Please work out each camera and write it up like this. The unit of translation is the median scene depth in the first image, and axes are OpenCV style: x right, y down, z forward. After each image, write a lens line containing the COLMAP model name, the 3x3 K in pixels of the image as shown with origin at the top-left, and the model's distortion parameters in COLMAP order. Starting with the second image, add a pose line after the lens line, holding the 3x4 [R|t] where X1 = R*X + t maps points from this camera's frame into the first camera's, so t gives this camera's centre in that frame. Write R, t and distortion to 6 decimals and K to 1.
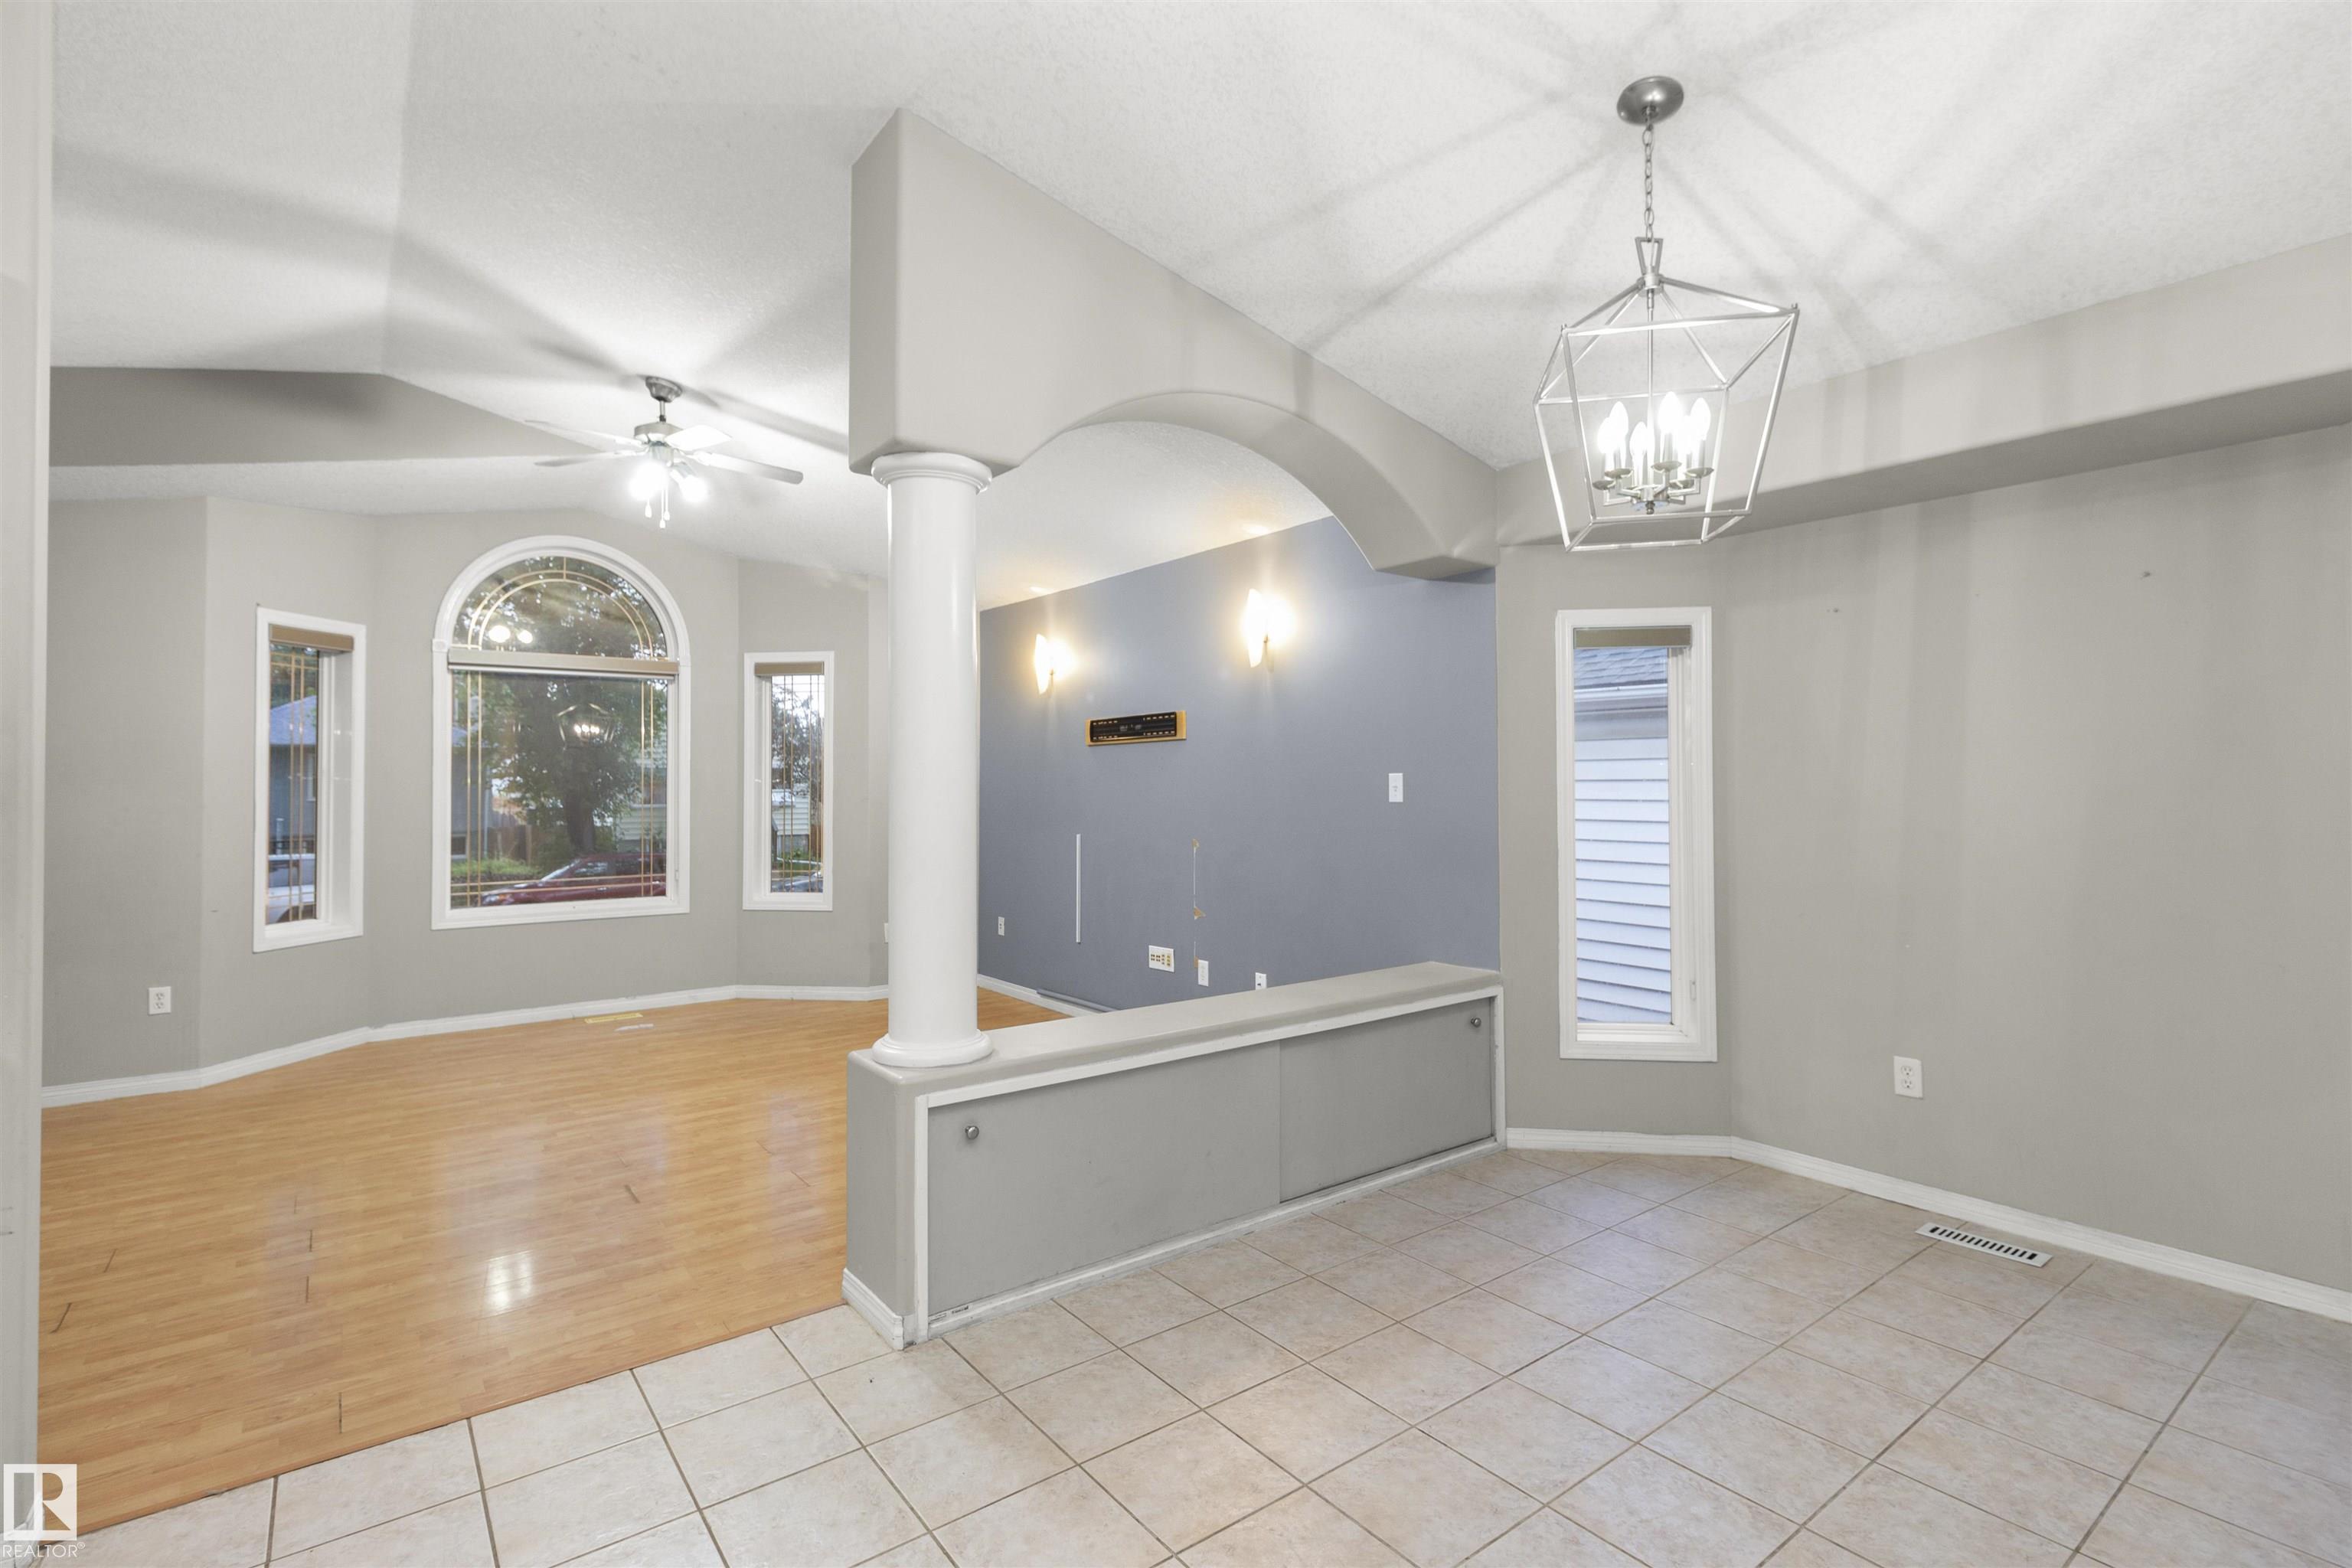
lens RADIAL K [[1083.7, 0, 1176.4], [0, 1083.7, 763.3], [0, 0, 1]] dist [0.001590, -0.000114]
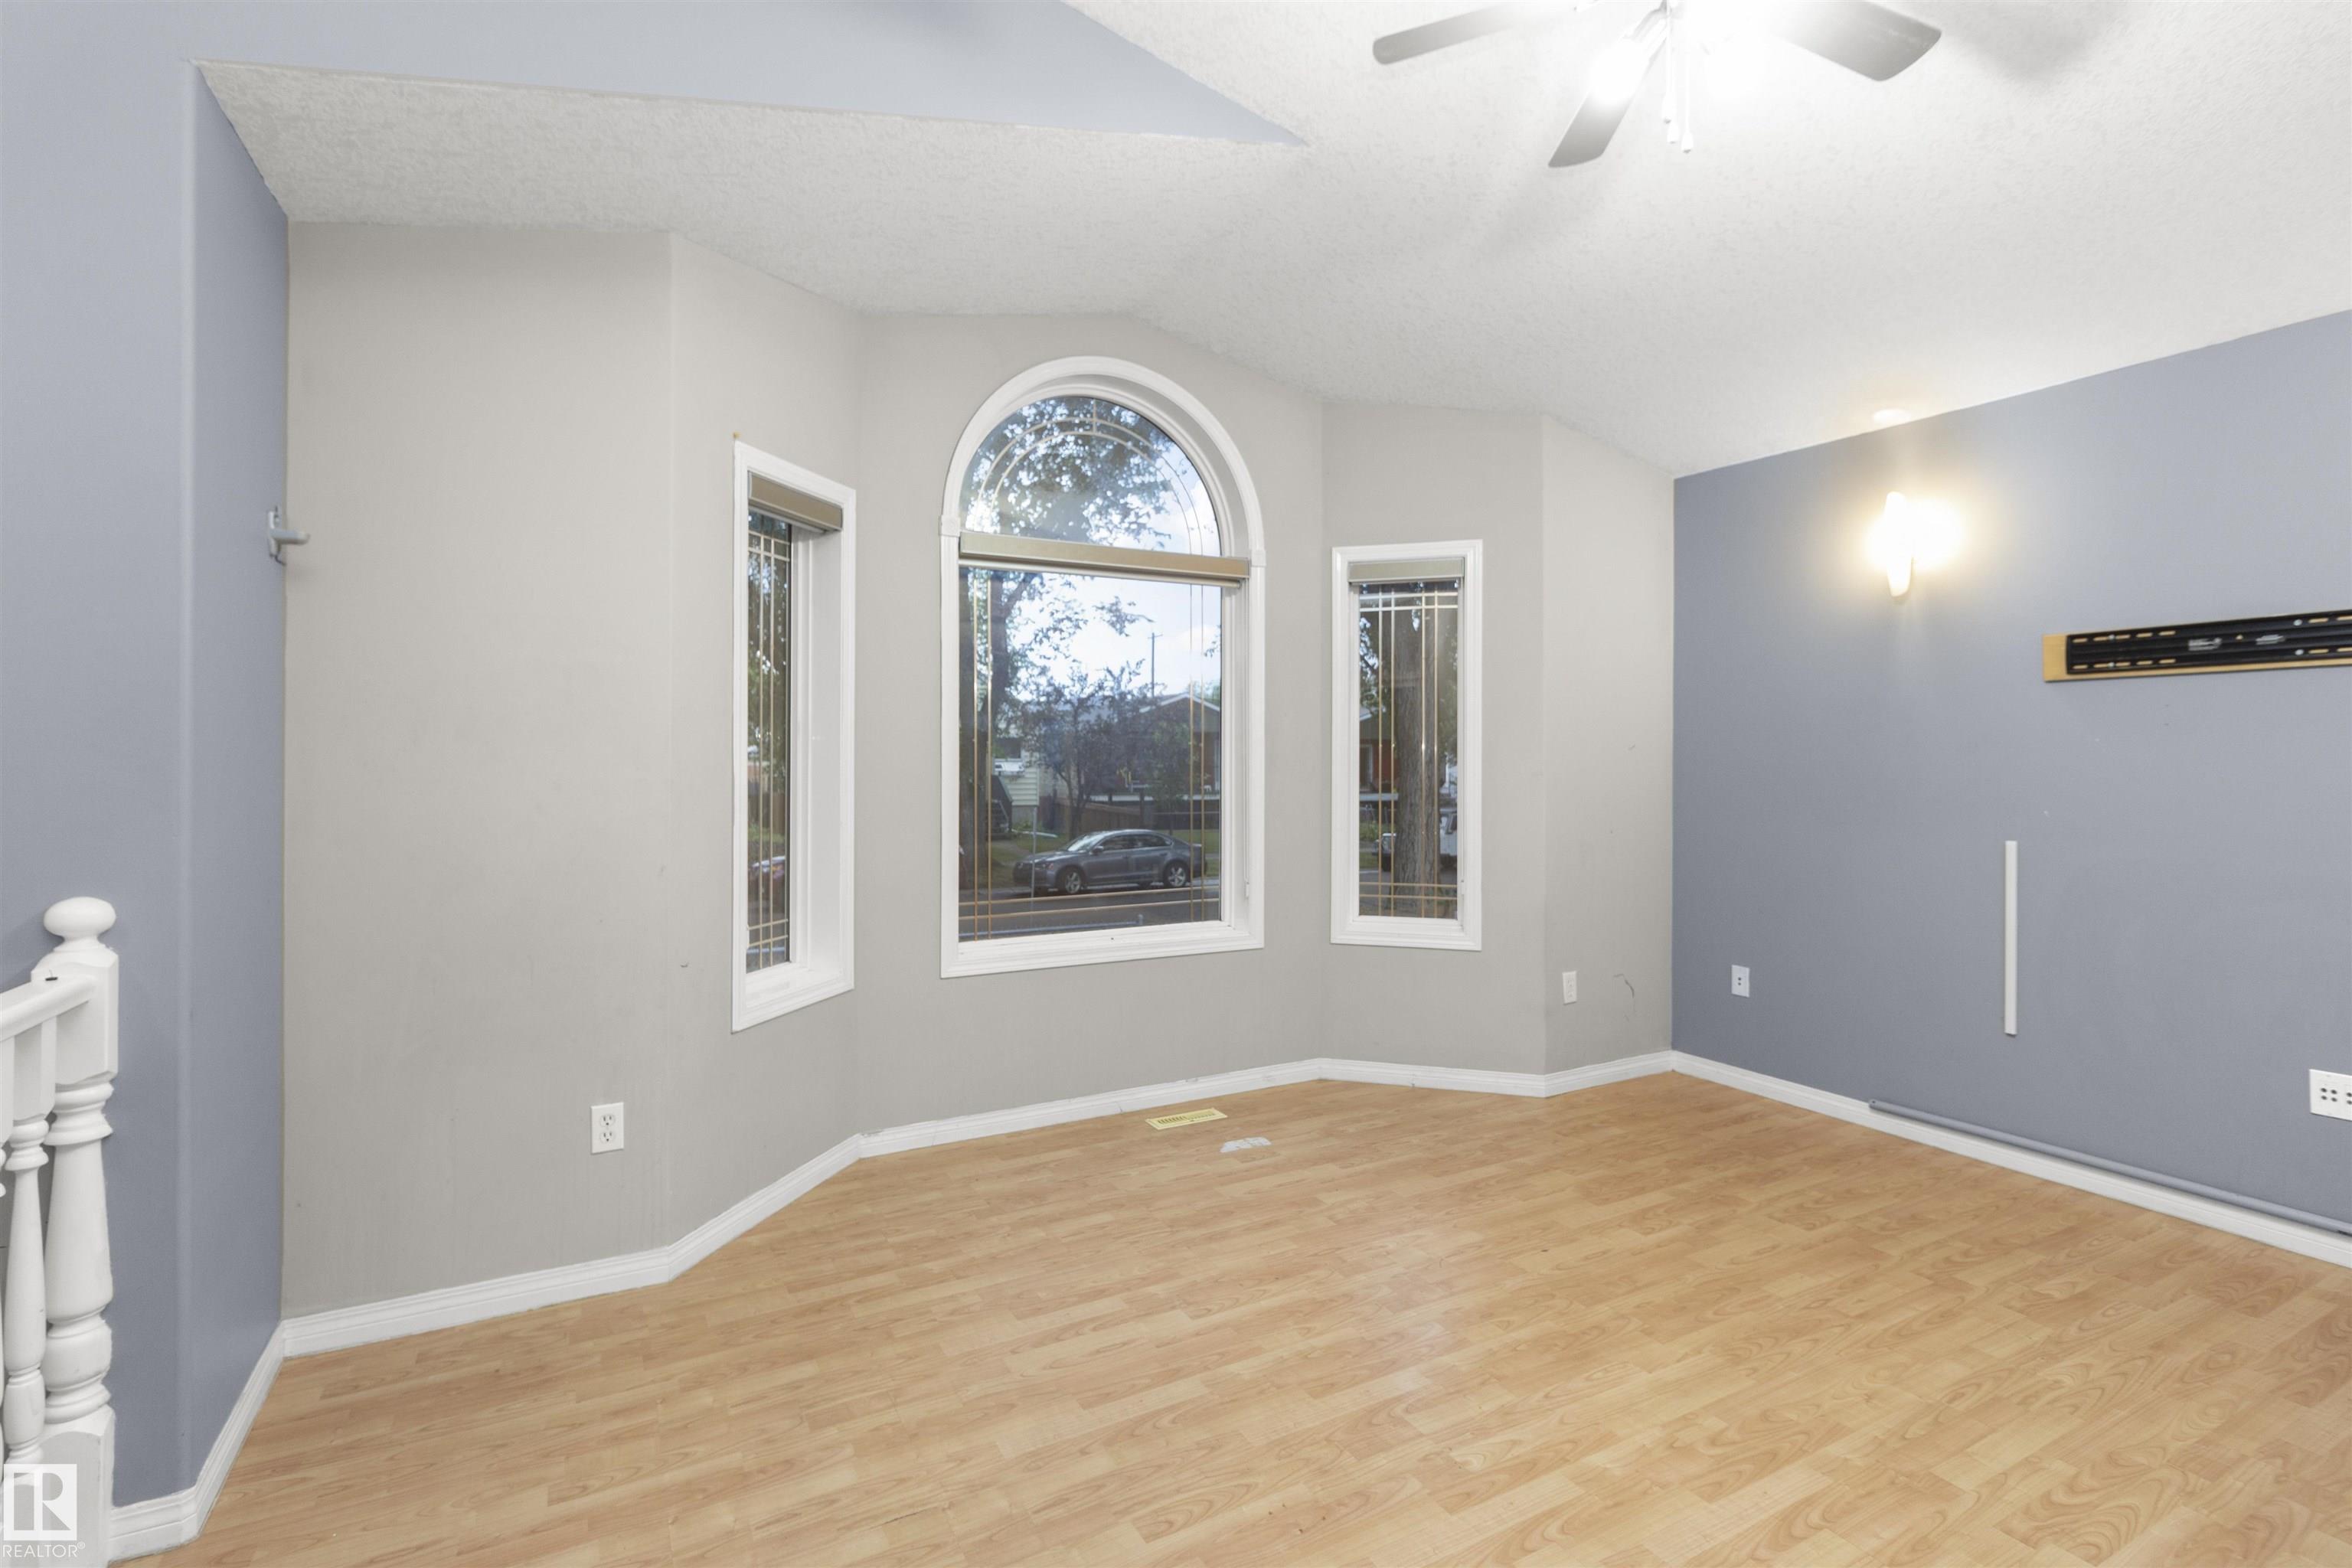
lens RADIAL K [[1083.7, 0, 1173.3], [0, 1083.7, 754.5], [0, 0, 1]] dist [0.001590, -0.000114]
pose [[0.986836, 0.004361, -0.161663, -0.678184], [-0.001384, 0.999827, 0.018522, 0.017844], [0.161716, -0.018055, 0.986672, 0.604088]]
